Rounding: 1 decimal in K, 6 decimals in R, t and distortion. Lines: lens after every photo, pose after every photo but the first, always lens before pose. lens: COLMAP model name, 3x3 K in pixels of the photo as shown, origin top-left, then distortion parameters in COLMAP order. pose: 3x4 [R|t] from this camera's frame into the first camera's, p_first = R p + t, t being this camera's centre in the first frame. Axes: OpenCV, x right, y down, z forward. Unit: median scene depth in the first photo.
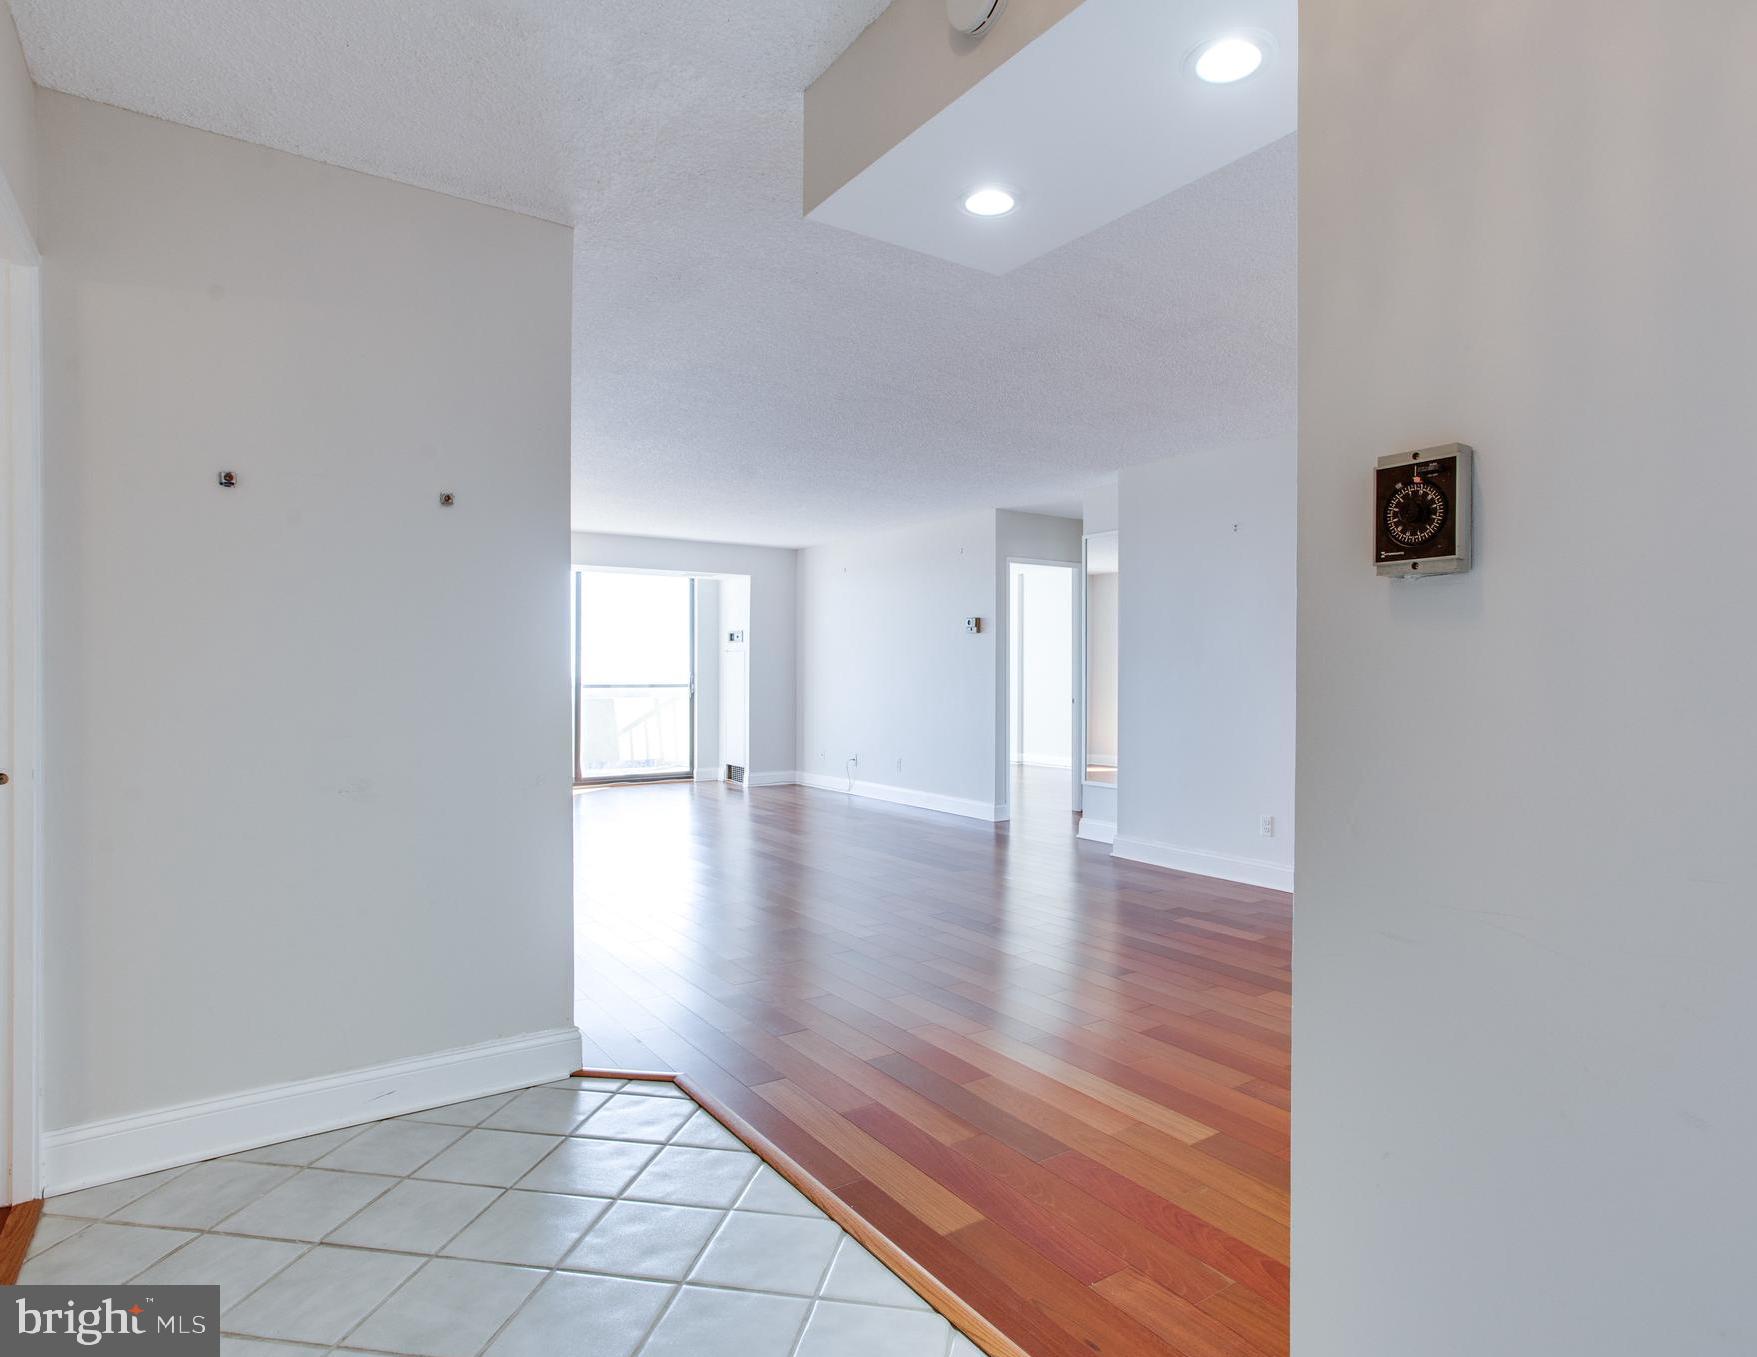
lens RADIAL K [[1024.9, 0, 894.9], [0, 1024.9, 684.5], [0, 0, 1]] dist [-0.000038, 0.000027]
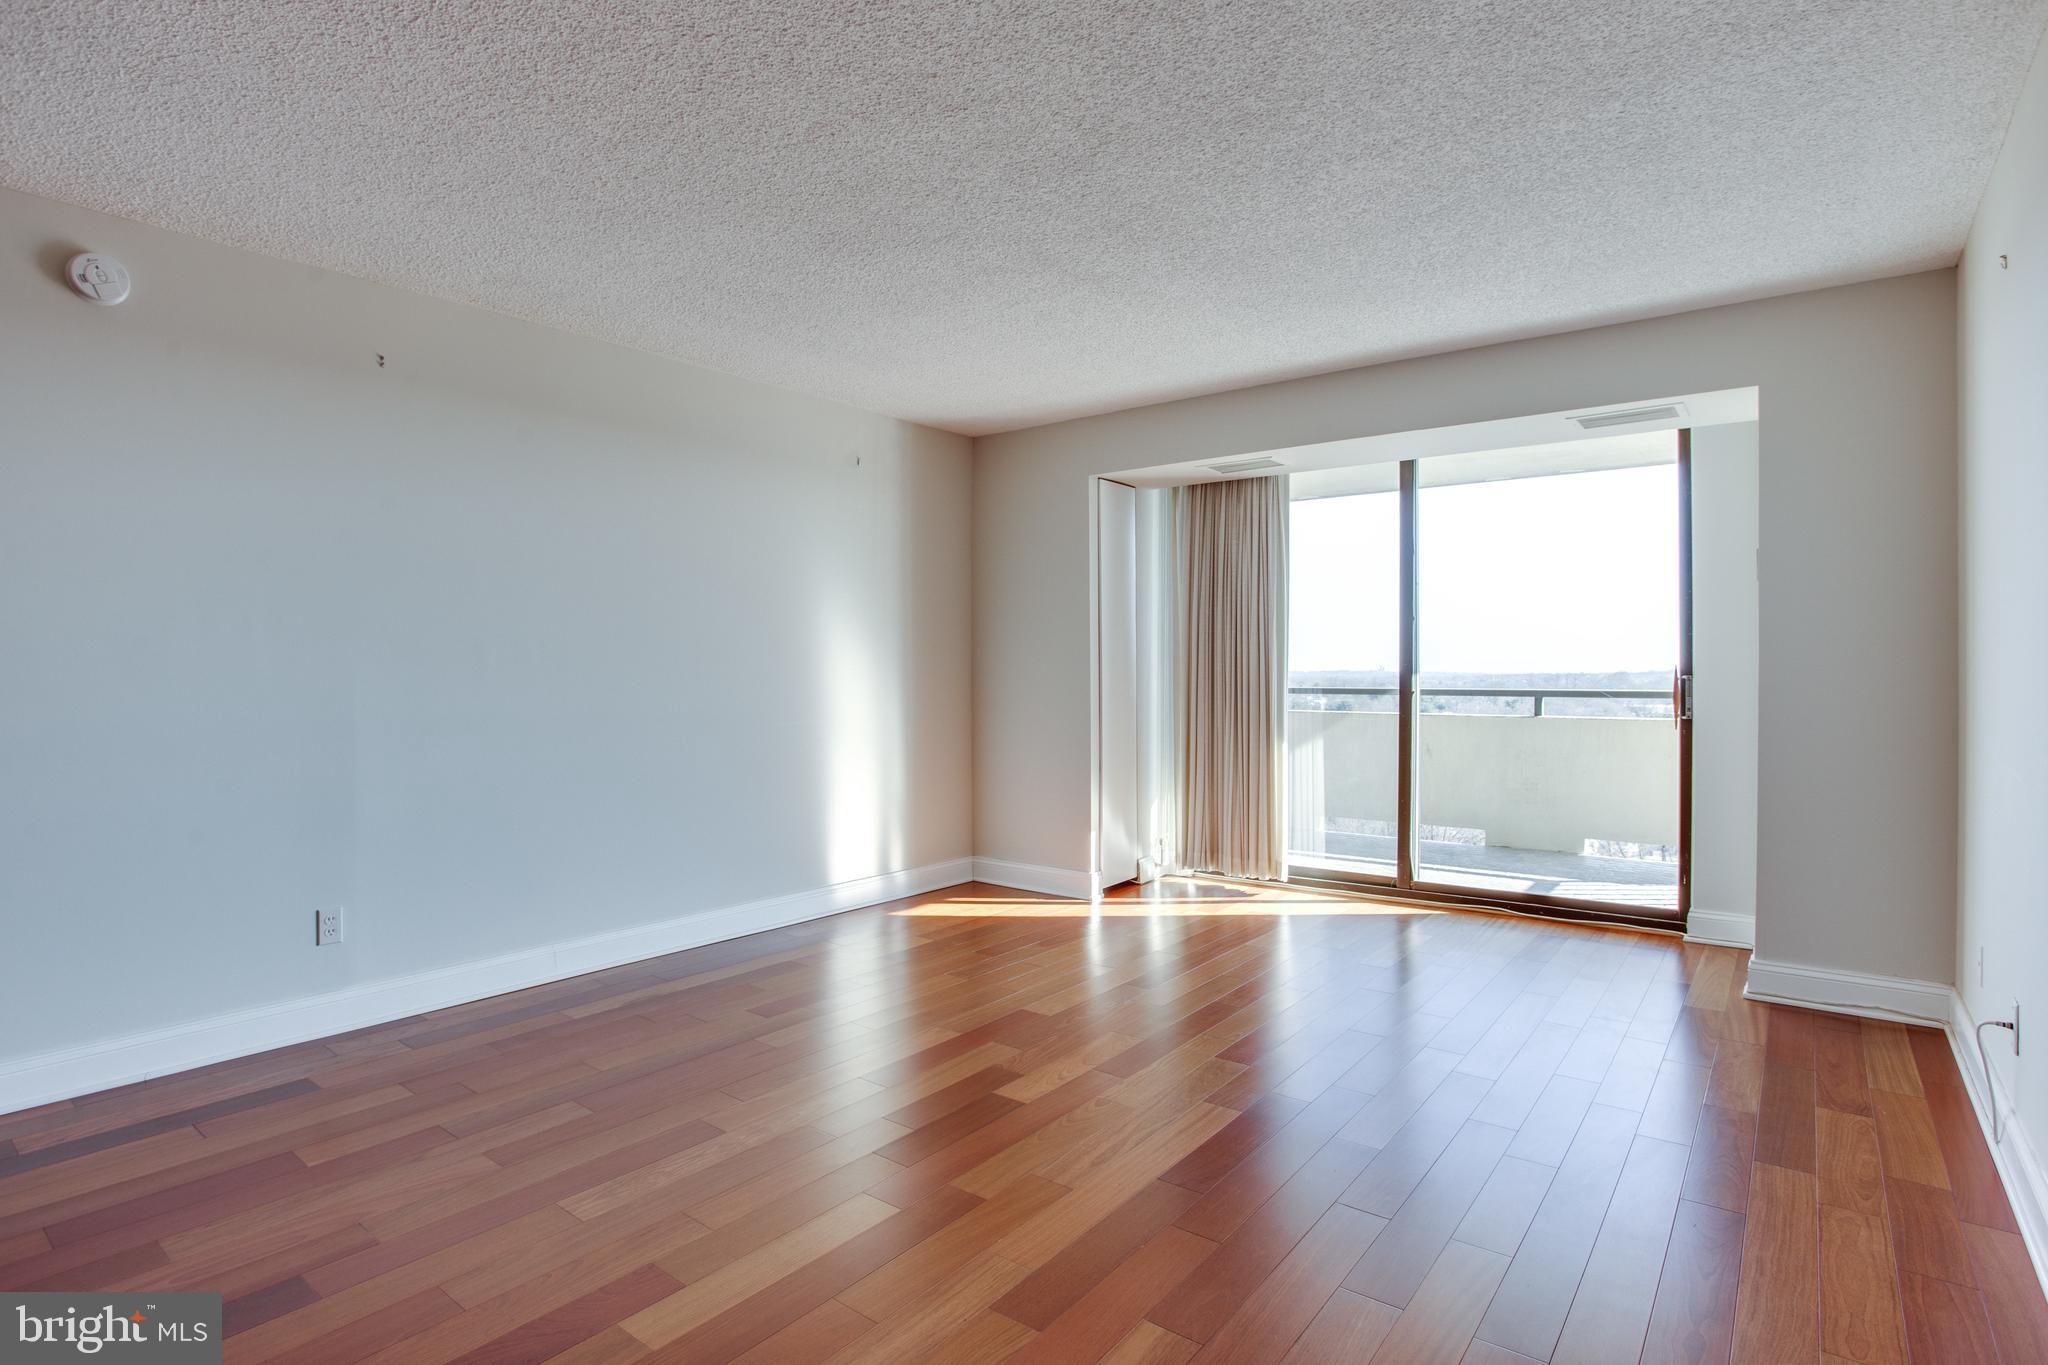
lens RADIAL K [[1034.1, 0, 1023.1], [0, 1034.1, 680.7], [0, 0, 1]] dist [-0.037481, 0.021950]
pose [[0.320677, 0.008529, -0.947150, 0.101000], [-0.010705, 0.999928, 0.005381, -0.006073], [0.947128, 0.008413, 0.320745, 0.651648]]
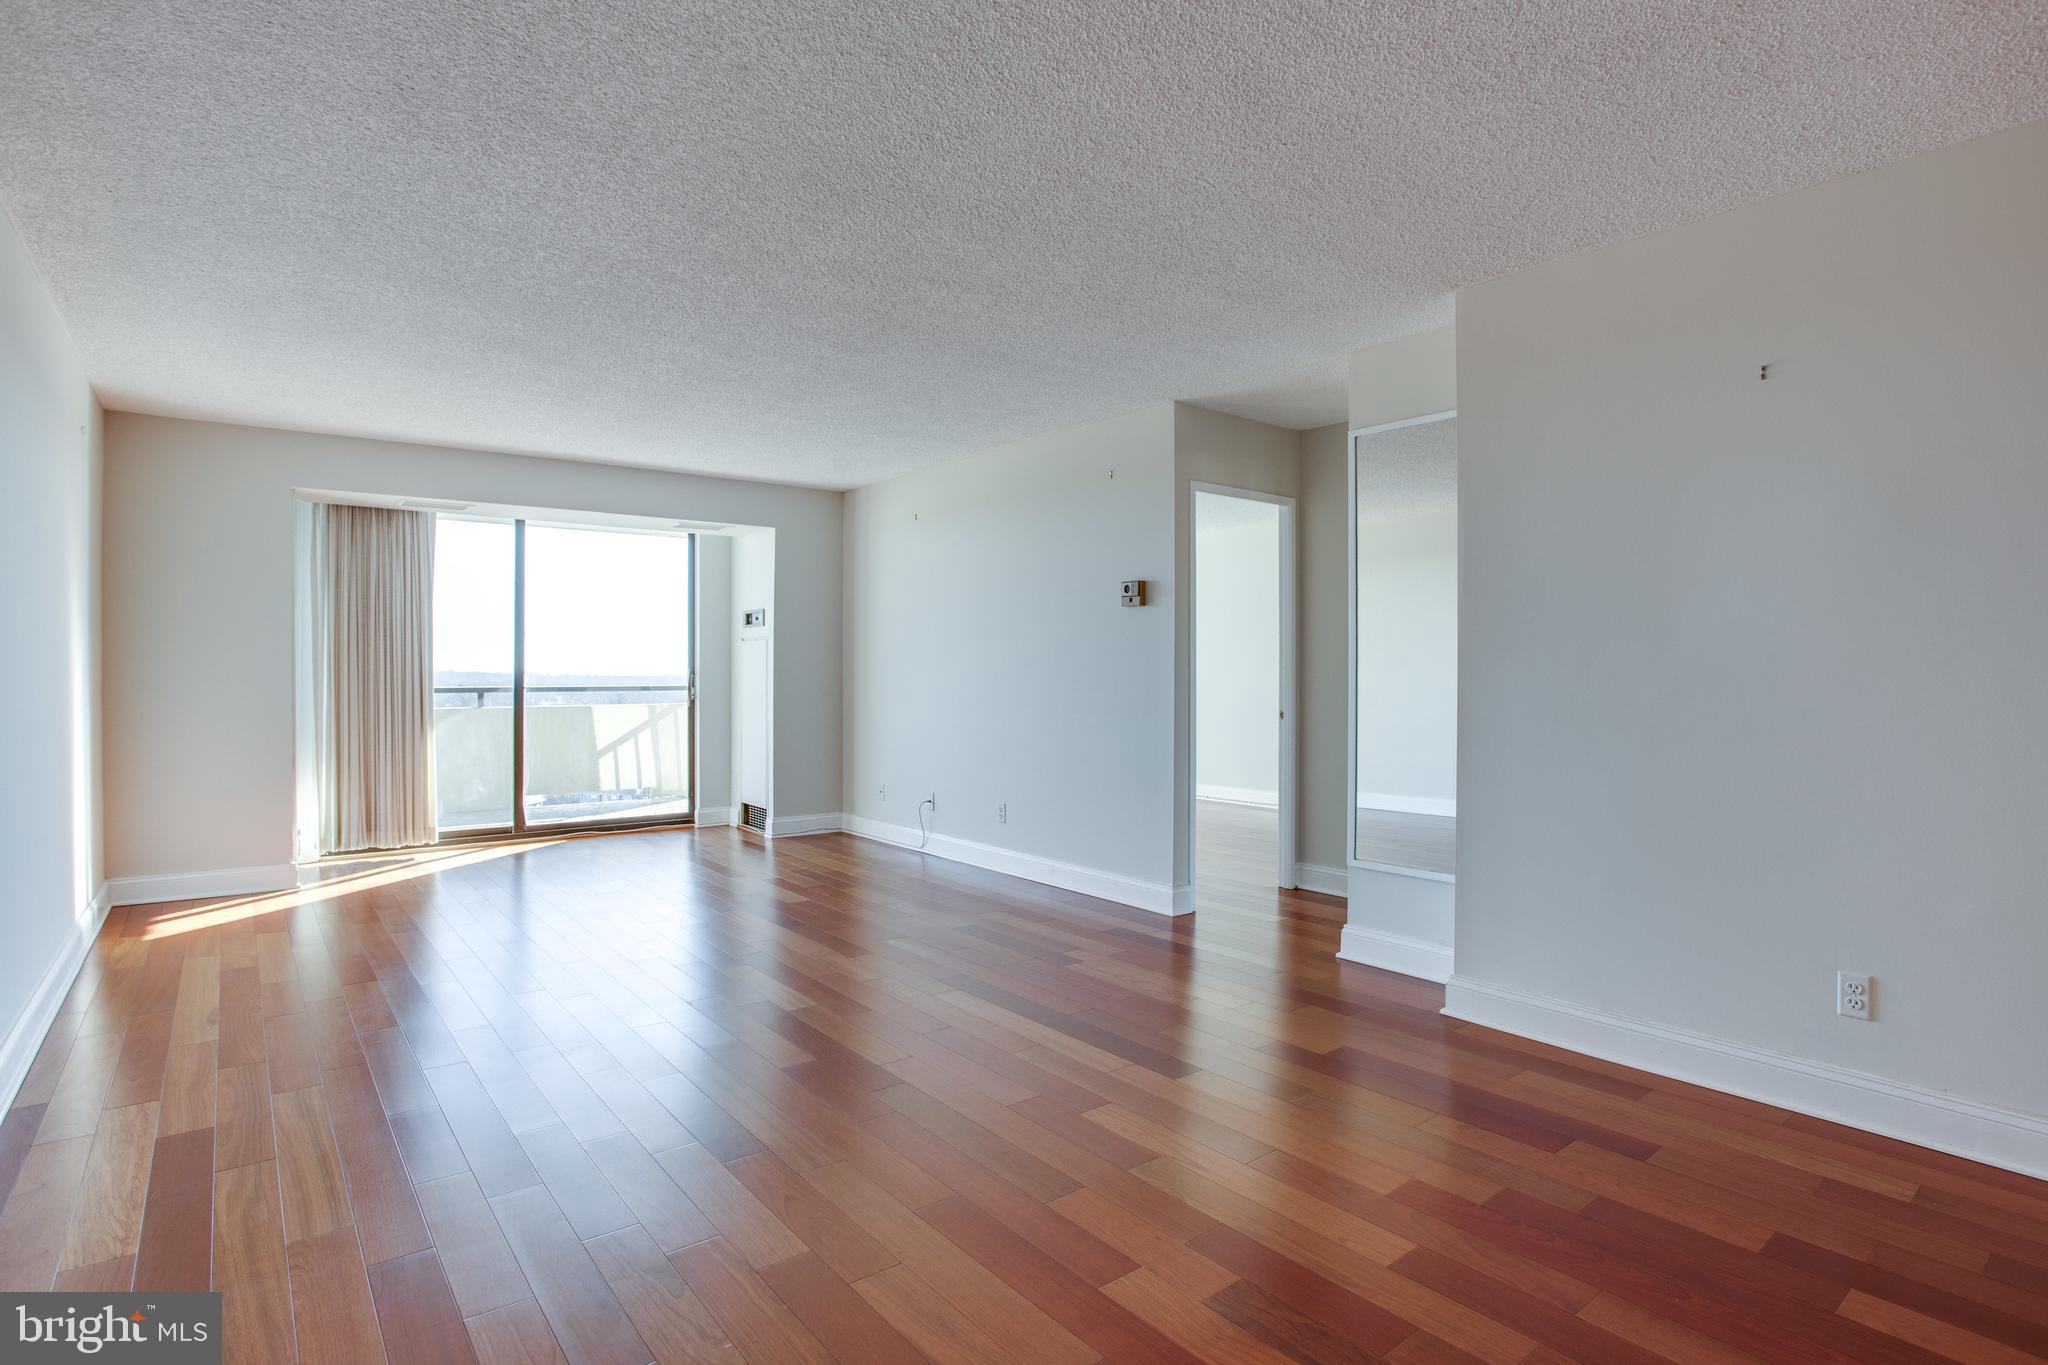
lens RADIAL K [[1034.1, 0, 984.2], [0, 1034.1, 686.4], [0, 0, 1]] dist [-0.037481, 0.021950]
pose [[0.999014, 0.000754, 0.044391, -0.032290], [-0.000840, 0.999998, 0.001920, -0.002478], [-0.044390, -0.001955, 0.999012, 0.305394]]
